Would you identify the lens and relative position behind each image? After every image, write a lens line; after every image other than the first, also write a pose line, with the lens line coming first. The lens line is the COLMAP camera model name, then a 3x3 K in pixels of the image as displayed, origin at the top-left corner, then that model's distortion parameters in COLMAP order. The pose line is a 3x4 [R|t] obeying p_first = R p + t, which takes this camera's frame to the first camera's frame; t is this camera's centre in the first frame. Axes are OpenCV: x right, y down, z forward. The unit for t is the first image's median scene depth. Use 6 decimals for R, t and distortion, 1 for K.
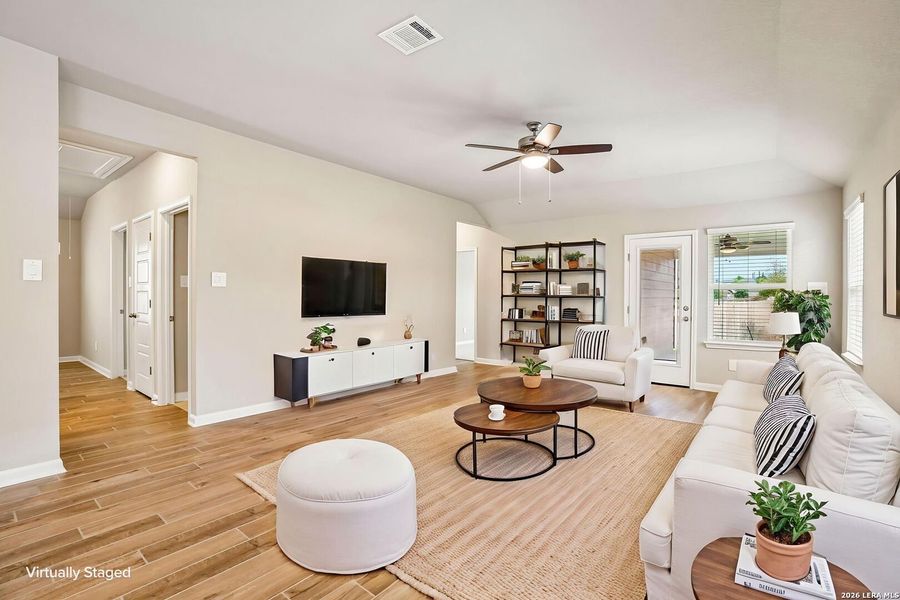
lens RADIAL K [[410.0, 0, 454.7], [0, 410.0, 300.9], [0, 0, 1]] dist [-0.004074, -0.000344]
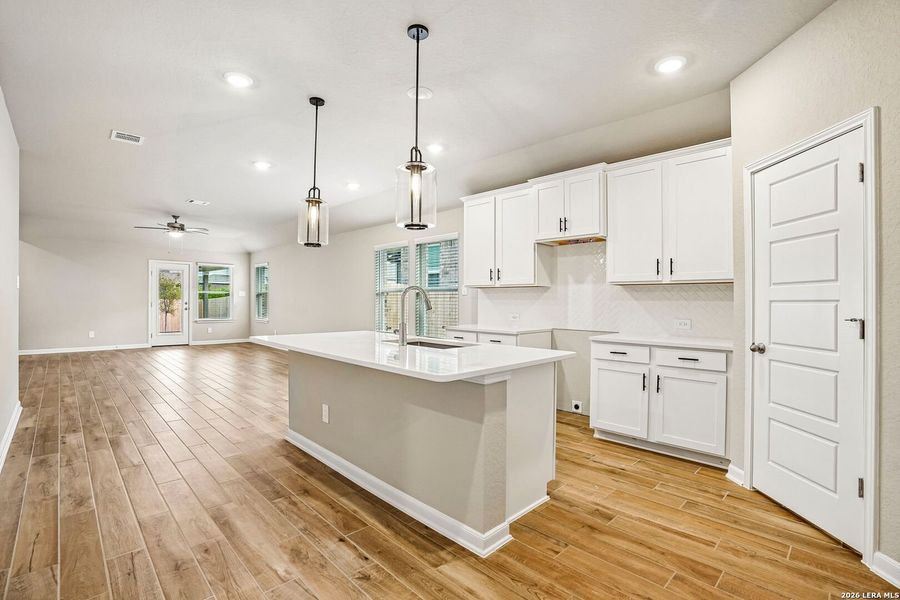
lens RADIAL K [[413.0, 0, 454.8], [0, 413.0, 303.6], [0, 0, 1]] dist [-0.037214, 0.003503]
pose [[0.118190, -0.013182, 0.992903, -1.183452], [-0.002326, 0.999905, 0.013552, -0.008962], [-0.992988, -0.003911, 0.118148, -0.467762]]
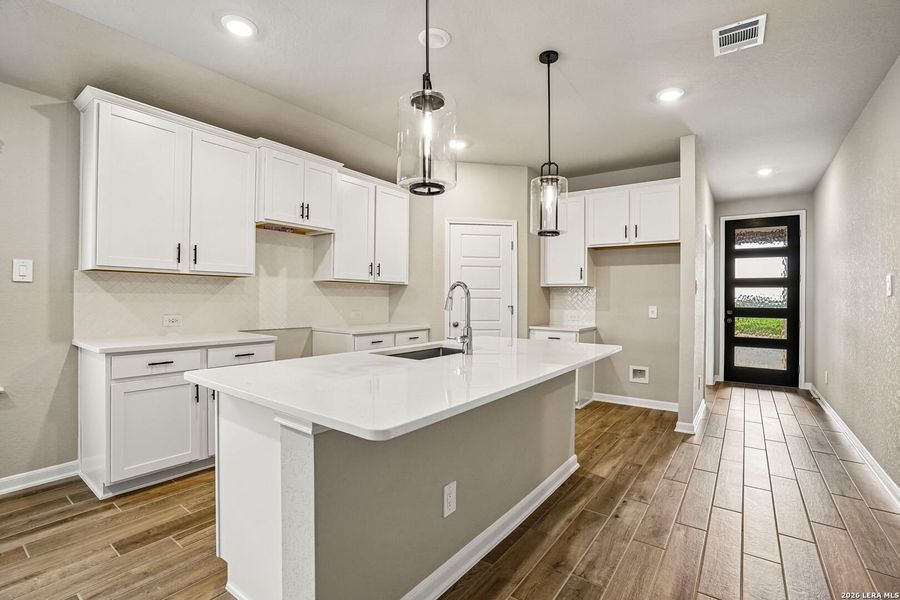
lens RADIAL K [[413.0, 0, 443.6], [0, 413.0, 297.4], [0, 0, 1]] dist [-0.037214, 0.003503]
pose [[-0.999611, -0.014904, -0.023584, -0.627684], [-0.014972, 0.999884, 0.002702, -0.007693], [0.023541, 0.003054, -0.999718, 0.097874]]
